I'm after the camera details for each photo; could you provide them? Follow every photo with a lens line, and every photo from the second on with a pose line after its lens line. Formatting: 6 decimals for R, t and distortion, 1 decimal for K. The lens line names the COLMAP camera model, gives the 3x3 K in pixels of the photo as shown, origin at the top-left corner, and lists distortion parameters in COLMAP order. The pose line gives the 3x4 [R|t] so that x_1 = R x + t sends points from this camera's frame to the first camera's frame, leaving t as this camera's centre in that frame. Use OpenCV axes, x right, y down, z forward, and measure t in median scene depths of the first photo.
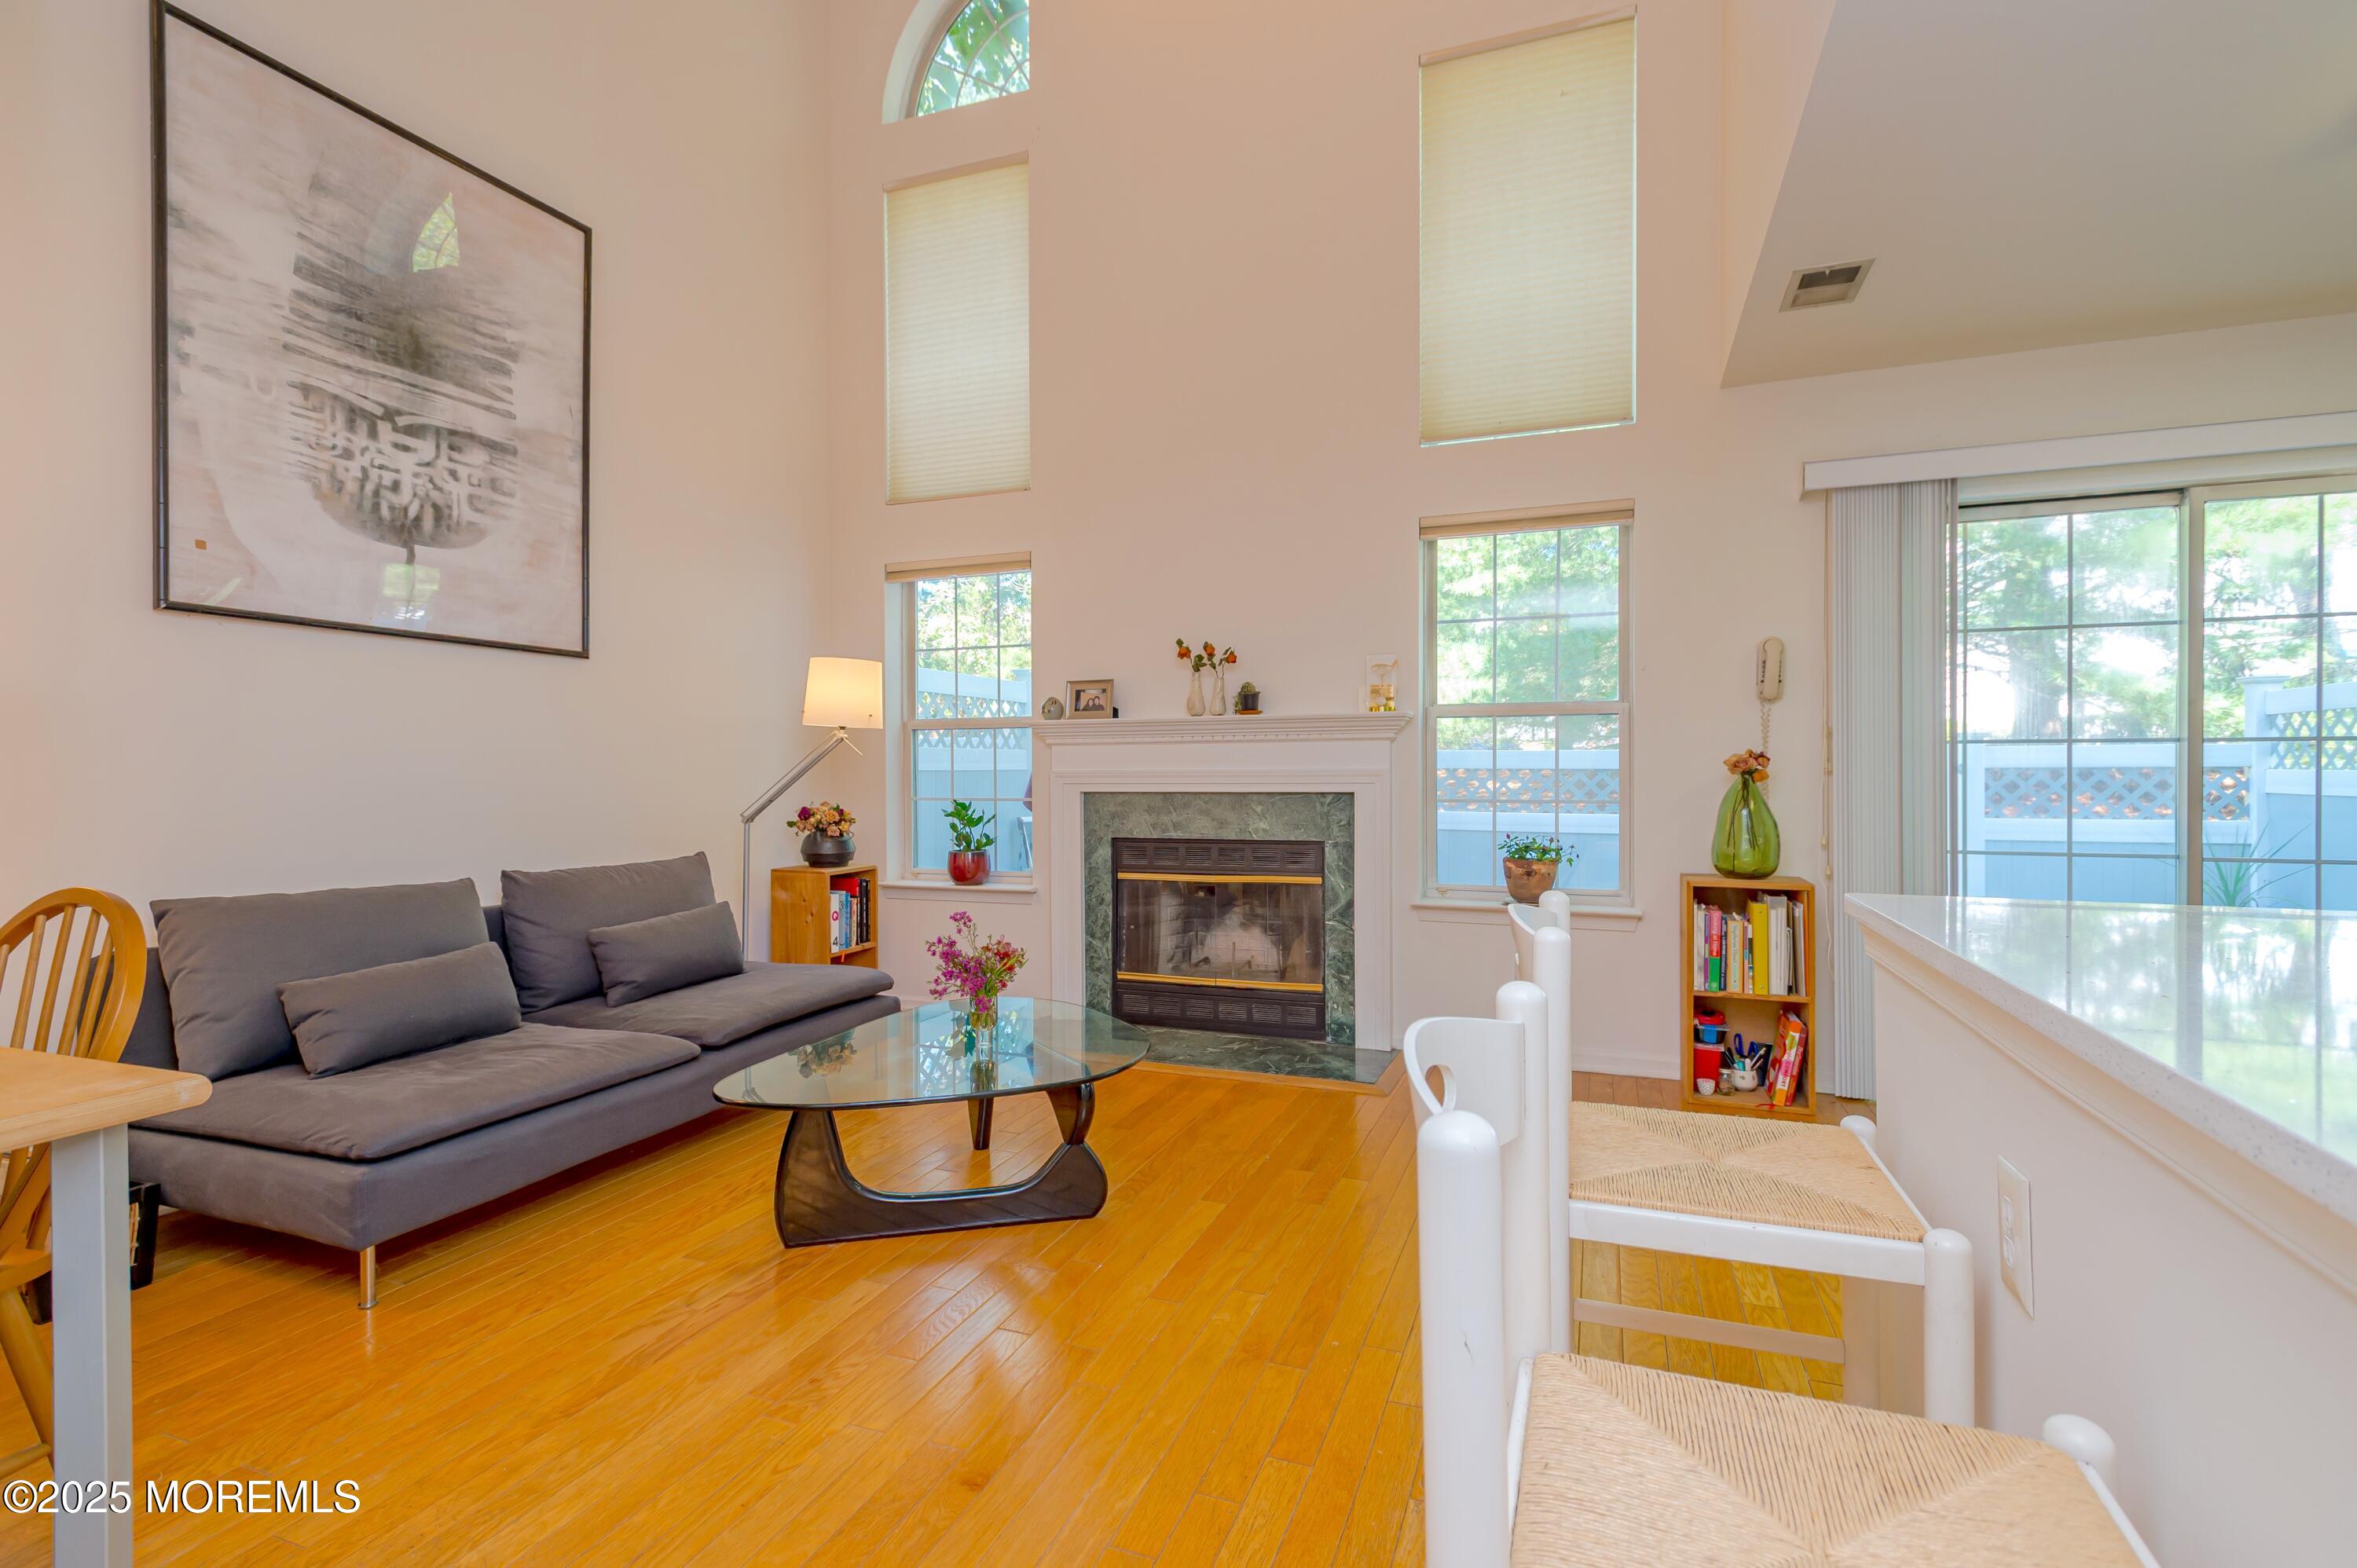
lens RADIAL K [[1093.9, 0, 1168.9], [0, 1093.9, 785.1], [0, 0, 1]] dist [0.012206, -0.002735]
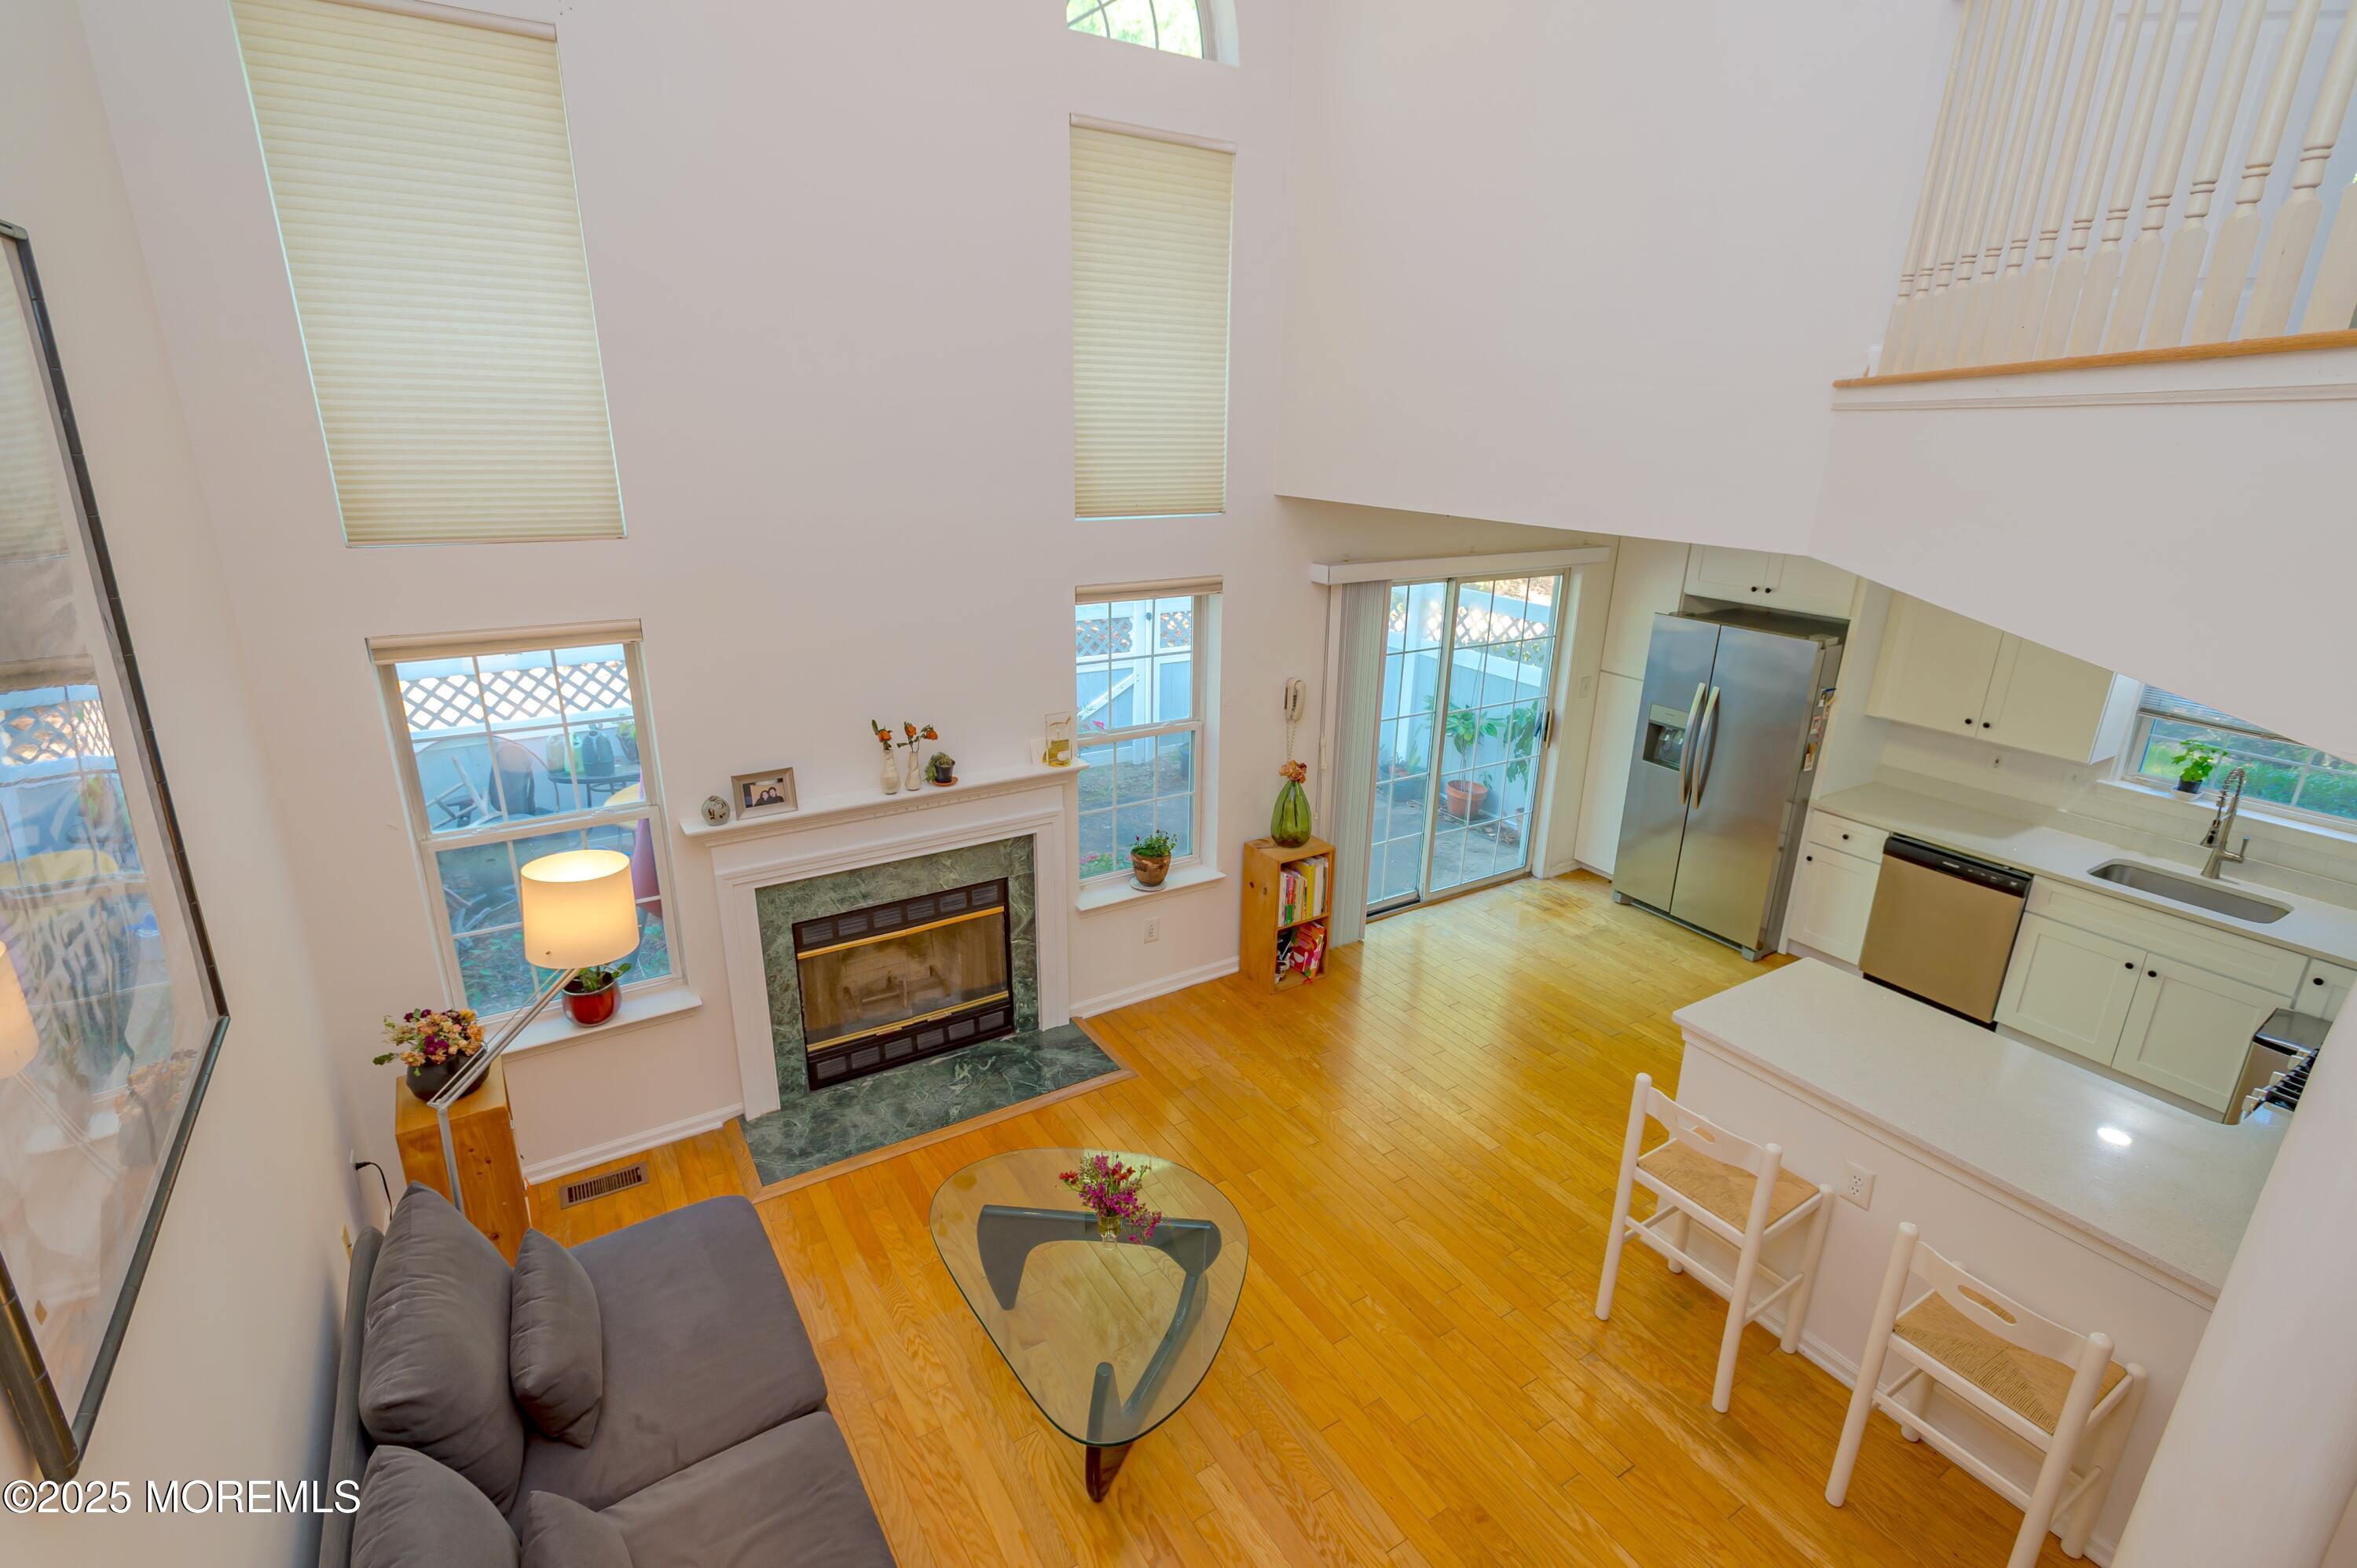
lens RADIAL K [[1093.9, 0, 1164.1], [0, 1093.9, 771.9], [0, 0, 1]] dist [0.012206, -0.002735]
pose [[0.599895, -0.239252, 0.763469, -0.721036], [-0.002742, 0.953621, 0.300996, -0.473870], [-0.800074, -0.182660, 0.571417, 0.308678]]
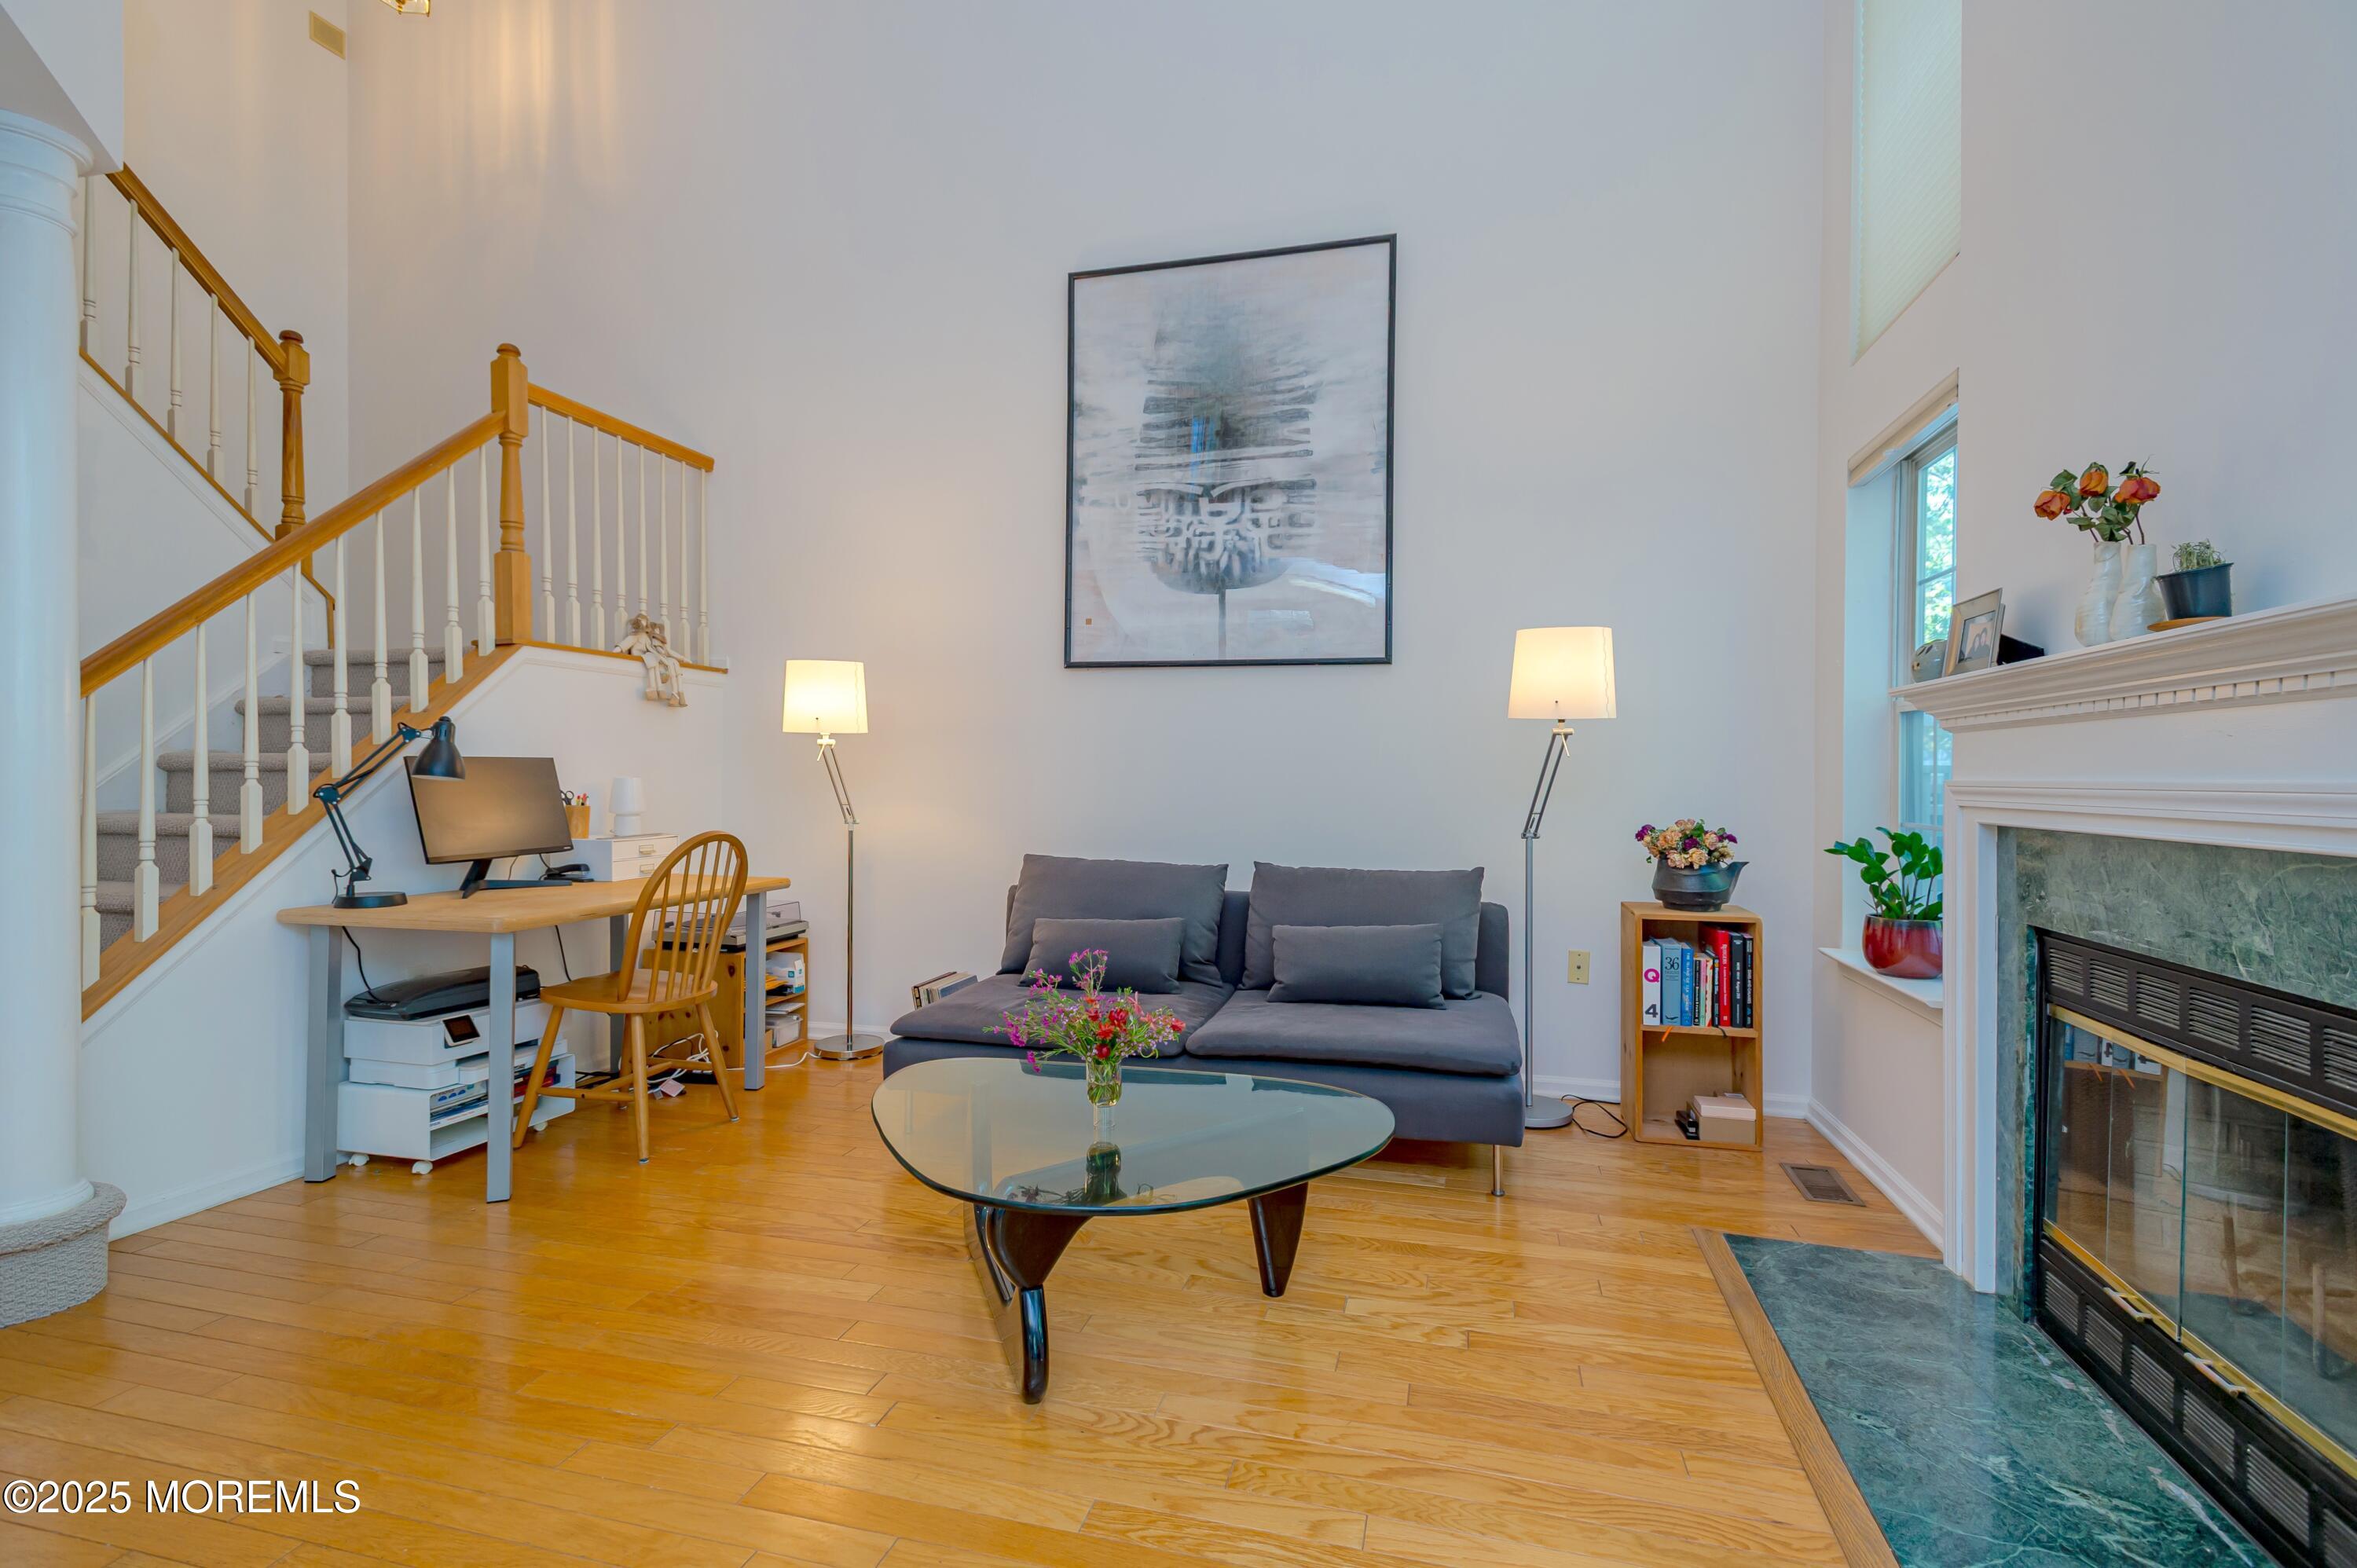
lens RADIAL K [[1093.9, 0, 1179.6], [0, 1093.9, 778.2], [0, 0, 1]] dist [0.012206, -0.002735]
pose [[0.122466, 0.008305, -0.992438, 0.492994], [-0.018794, 0.999805, 0.006048, -0.014275], [0.992295, 0.017911, 0.122598, 0.762111]]
